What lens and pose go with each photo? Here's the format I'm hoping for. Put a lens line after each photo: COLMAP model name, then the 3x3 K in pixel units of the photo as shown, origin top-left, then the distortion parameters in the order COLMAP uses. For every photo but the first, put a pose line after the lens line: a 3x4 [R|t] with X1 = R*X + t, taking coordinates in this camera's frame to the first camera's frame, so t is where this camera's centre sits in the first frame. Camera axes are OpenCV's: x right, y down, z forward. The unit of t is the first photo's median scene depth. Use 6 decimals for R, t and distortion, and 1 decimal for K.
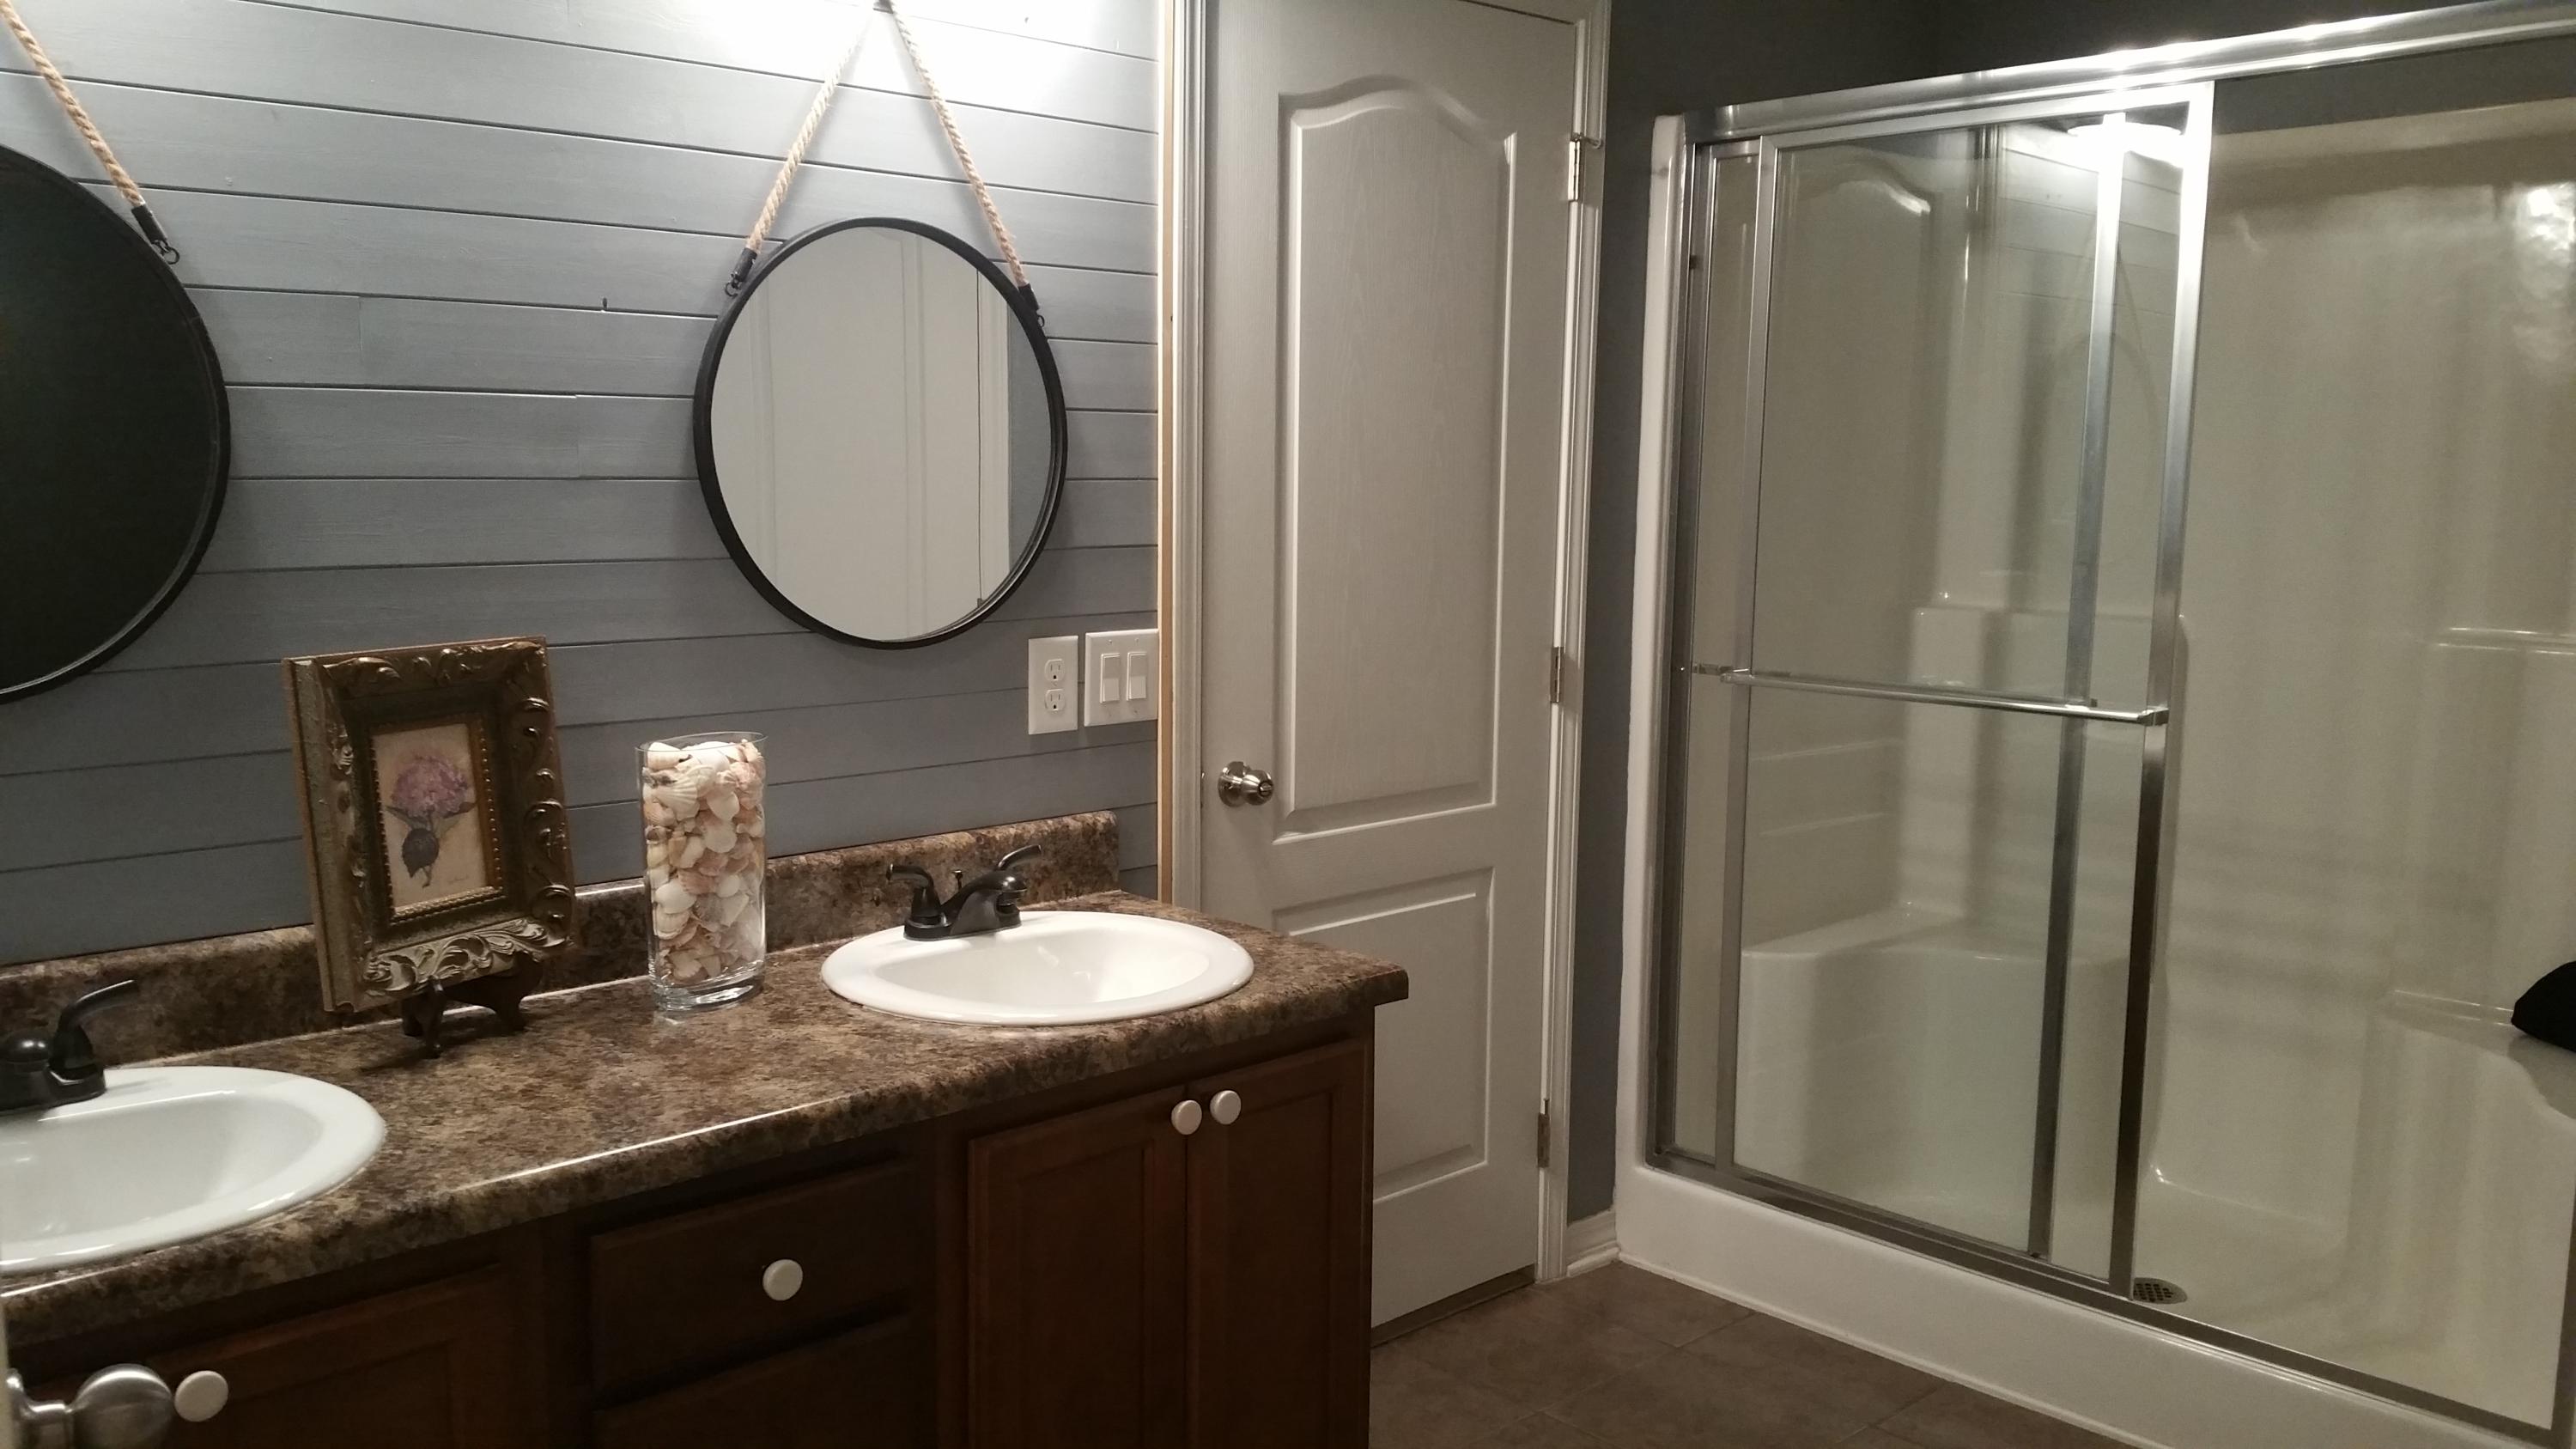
lens RADIAL K [[2071.0, 0, 1293.1], [0, 2071.0, 776.2], [0, 0, 1]] dist [0.065452, -0.025508]
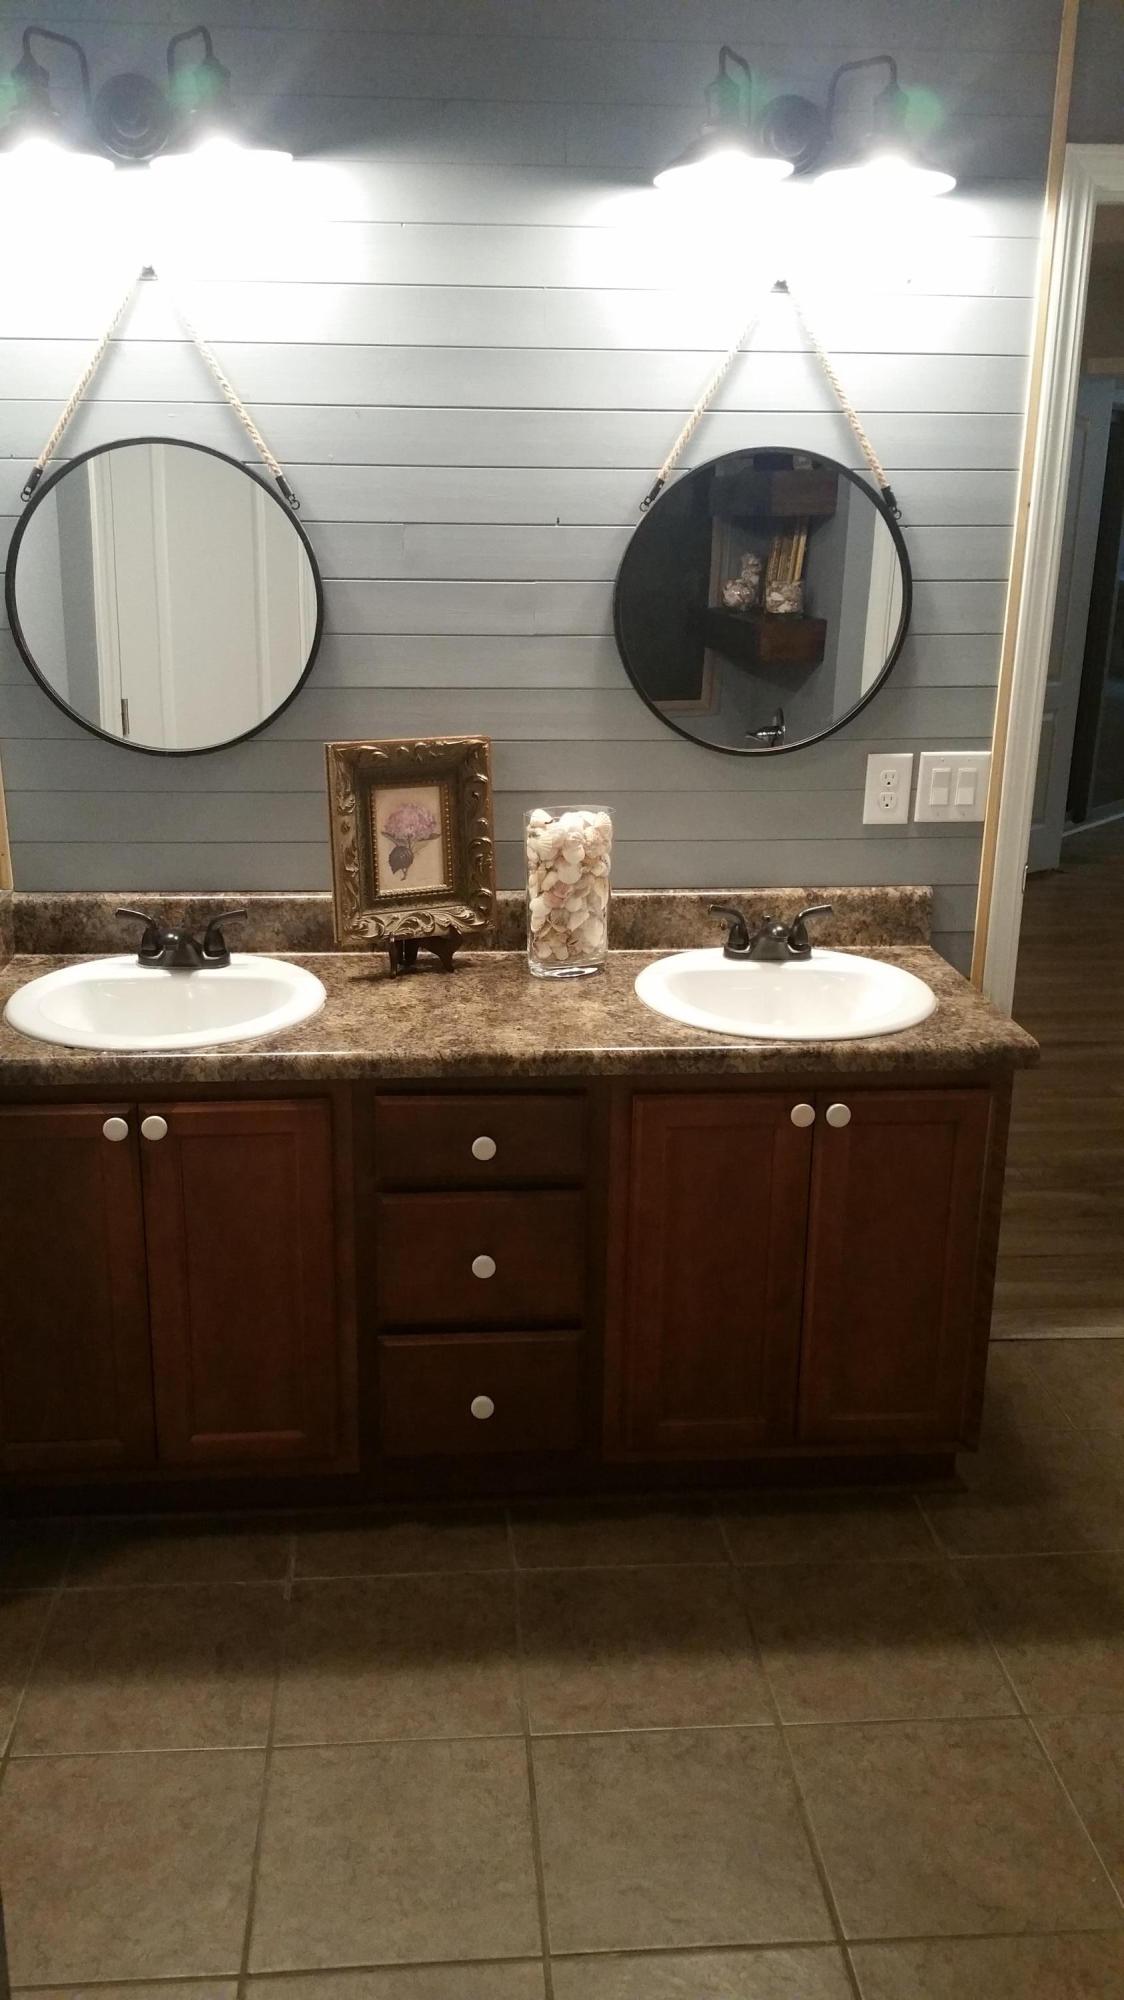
lens RADIAL K [[1607.7, 0, 554.5], [0, 1607.7, 998.3], [0, 0, 1]] dist [0.065452, -0.025508]
pose [[0.770573, 0.189268, -0.608601, 0.479365], [-0.099967, 0.978962, 0.177874, -0.094670], [0.629463, -0.076225, 0.773282, 0.045345]]
